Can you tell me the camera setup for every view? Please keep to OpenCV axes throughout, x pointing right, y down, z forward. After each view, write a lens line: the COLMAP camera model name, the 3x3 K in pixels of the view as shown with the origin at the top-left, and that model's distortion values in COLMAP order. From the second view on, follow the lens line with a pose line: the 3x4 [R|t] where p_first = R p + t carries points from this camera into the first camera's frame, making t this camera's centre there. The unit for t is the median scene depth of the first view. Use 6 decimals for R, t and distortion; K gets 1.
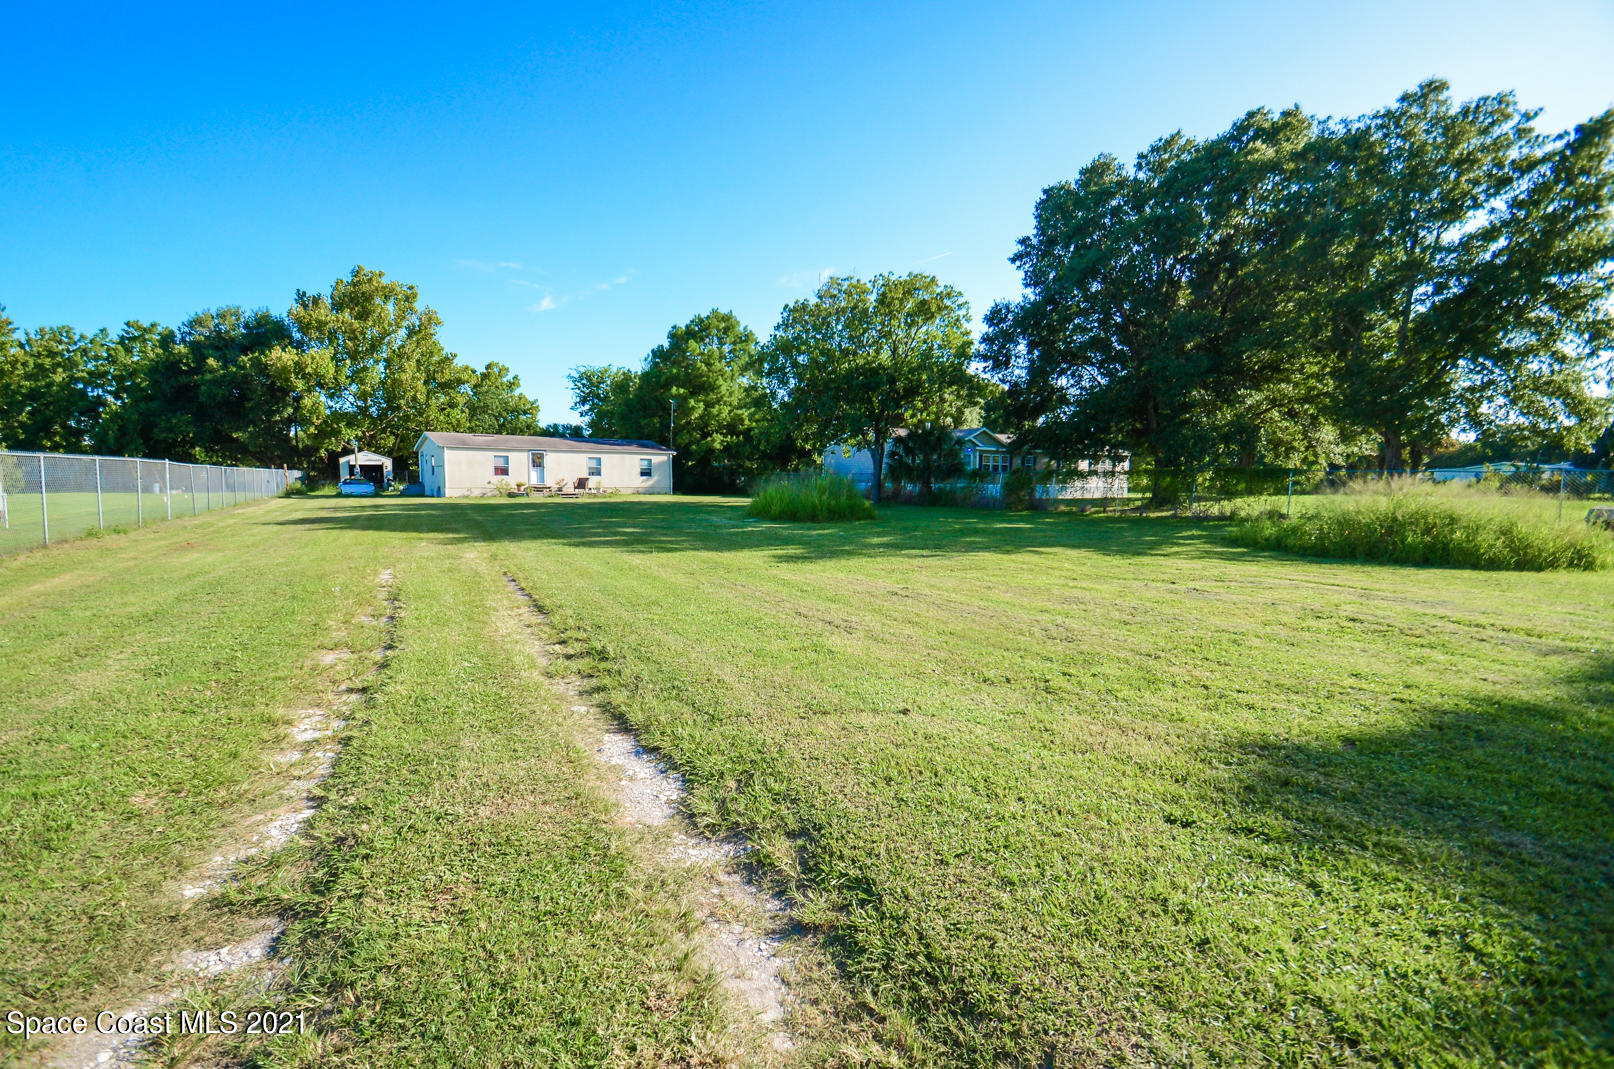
lens RADIAL K [[722.6, 0, 774.4], [0, 722.6, 538.7], [0, 0, 1]] dist [0.016796, -0.017452]
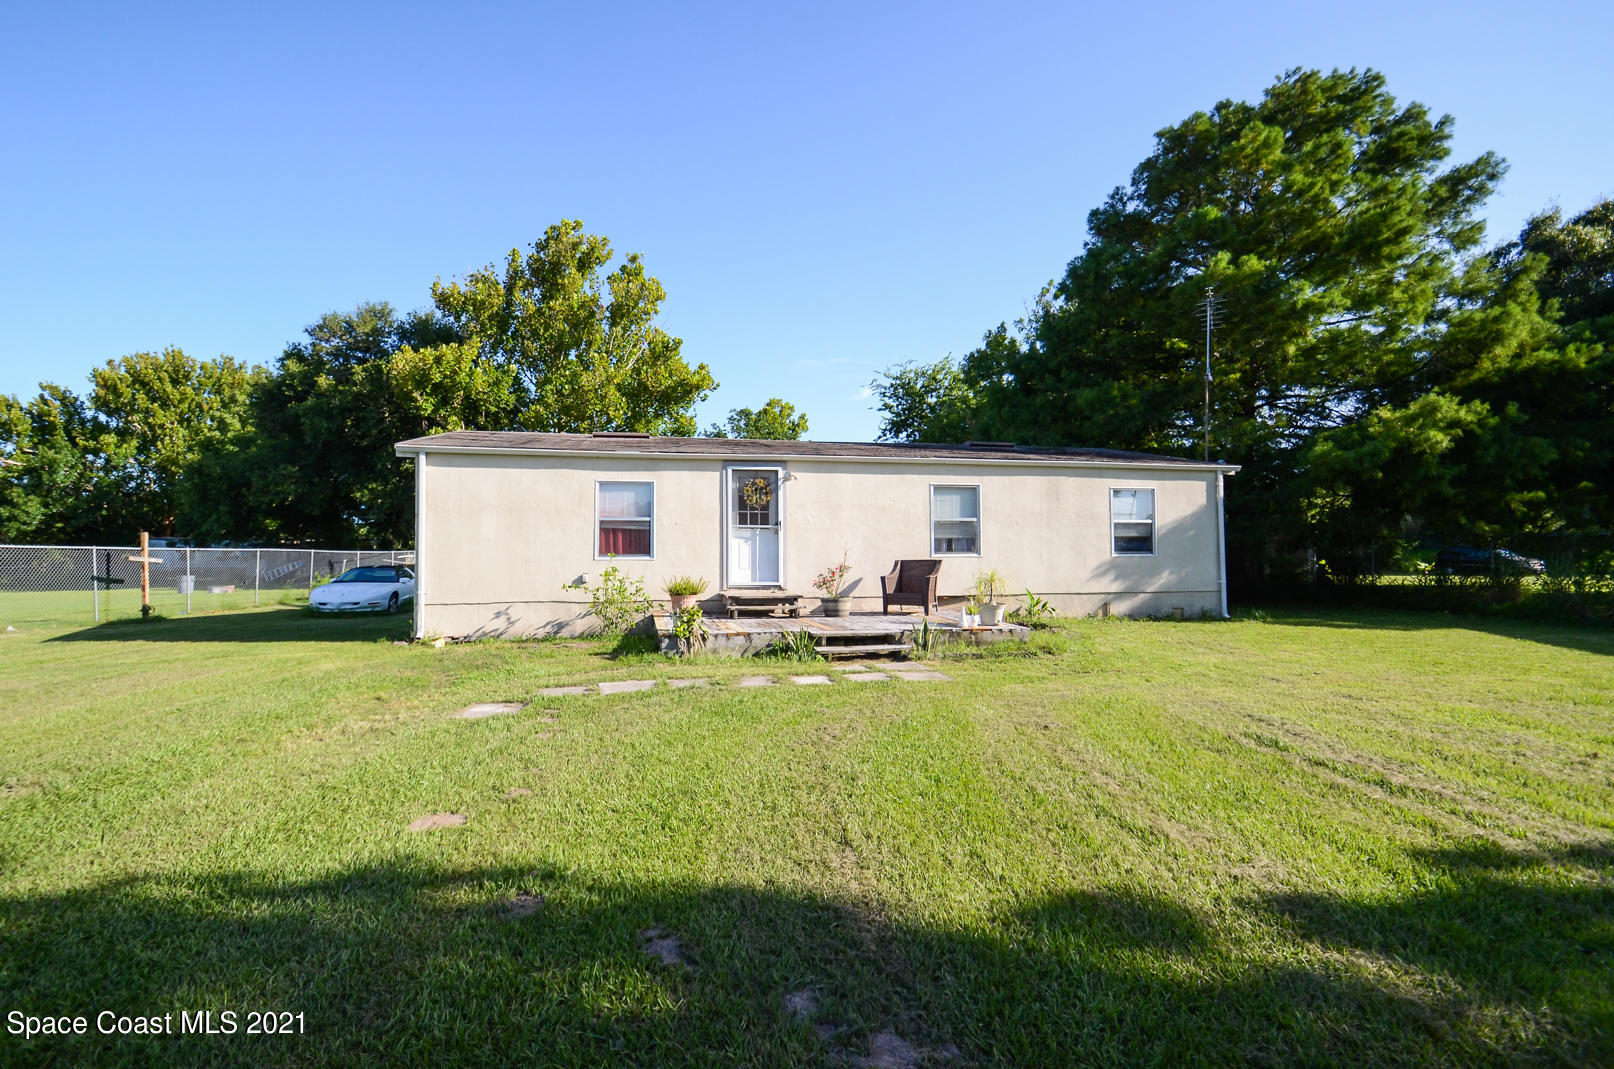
lens RADIAL K [[722.6, 0, 774.4], [0, 722.6, 538.7], [0, 0, 1]] dist [0.016796, -0.017452]
pose [[0.914018, -0.023197, -0.405009, -0.166593], [-0.021908, 0.994084, -0.106378, -0.050975], [0.405081, 0.106105, 0.908103, 0.599533]]
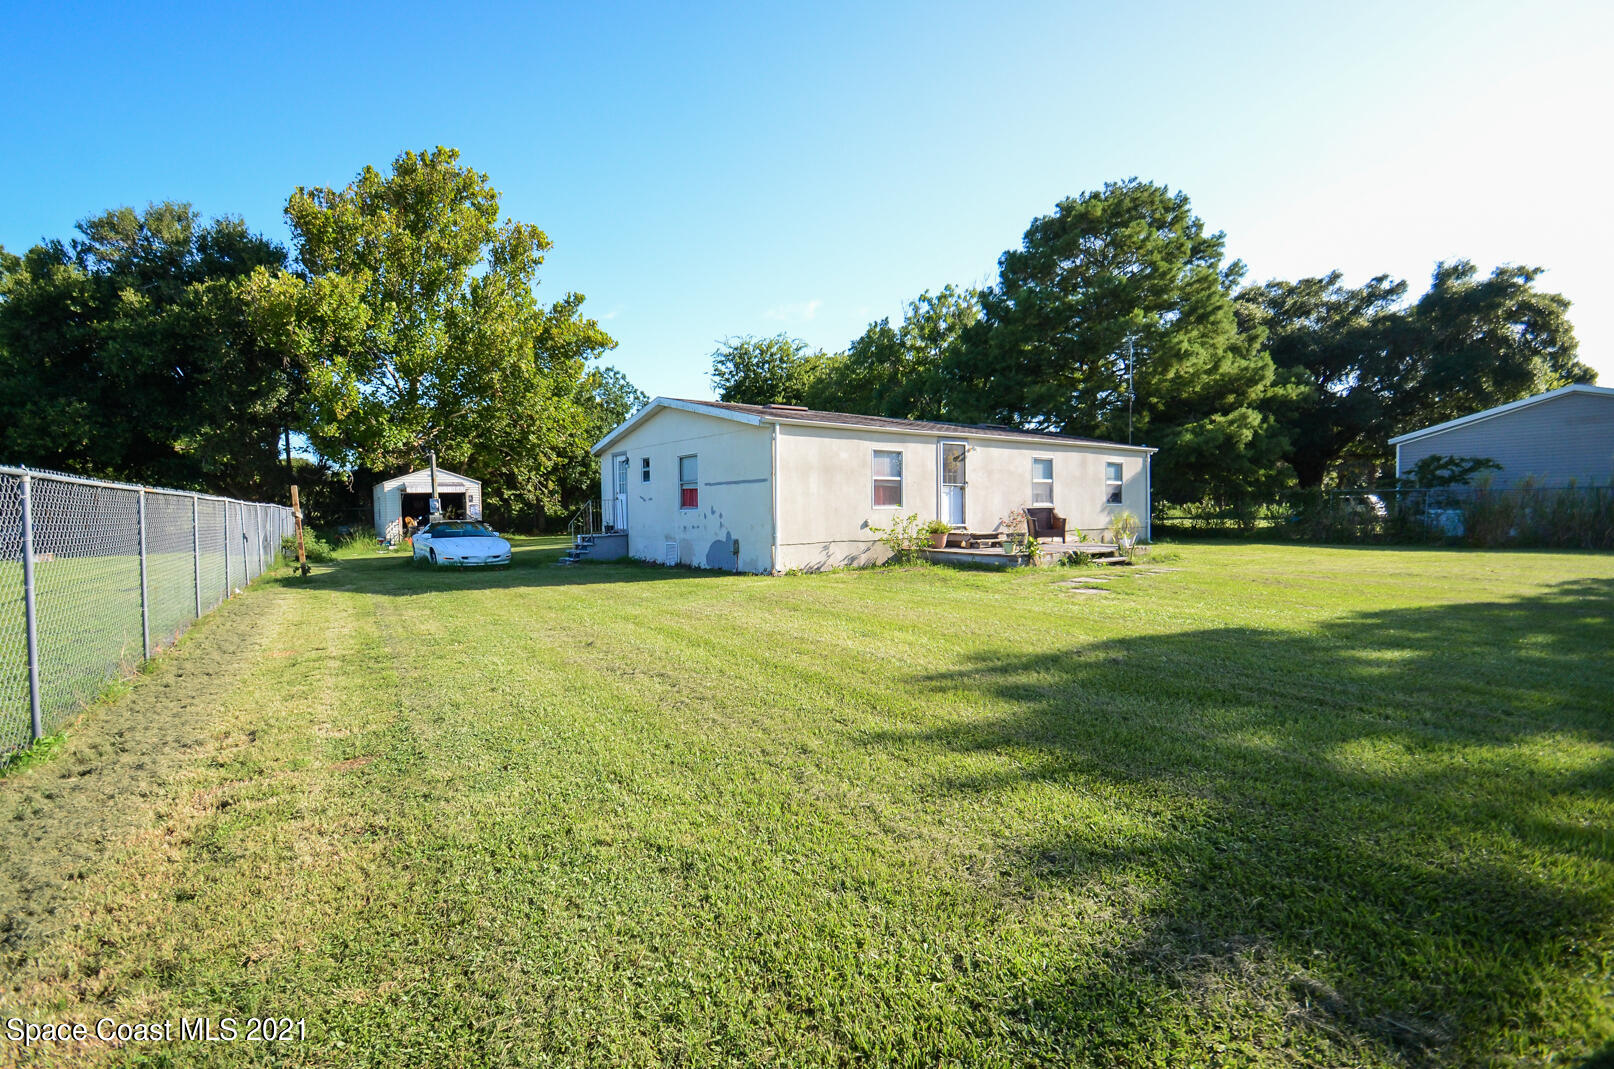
lens RADIAL K [[722.1, 0, 749.2], [0, 722.1, 515.3], [0, 0, 1]] dist [0.067017, -0.055097]
pose [[0.999667, -0.023579, 0.010498, -0.349865], [0.024287, 0.997006, -0.073412, -0.044287], [-0.008735, 0.073643, 0.997246, 0.490384]]
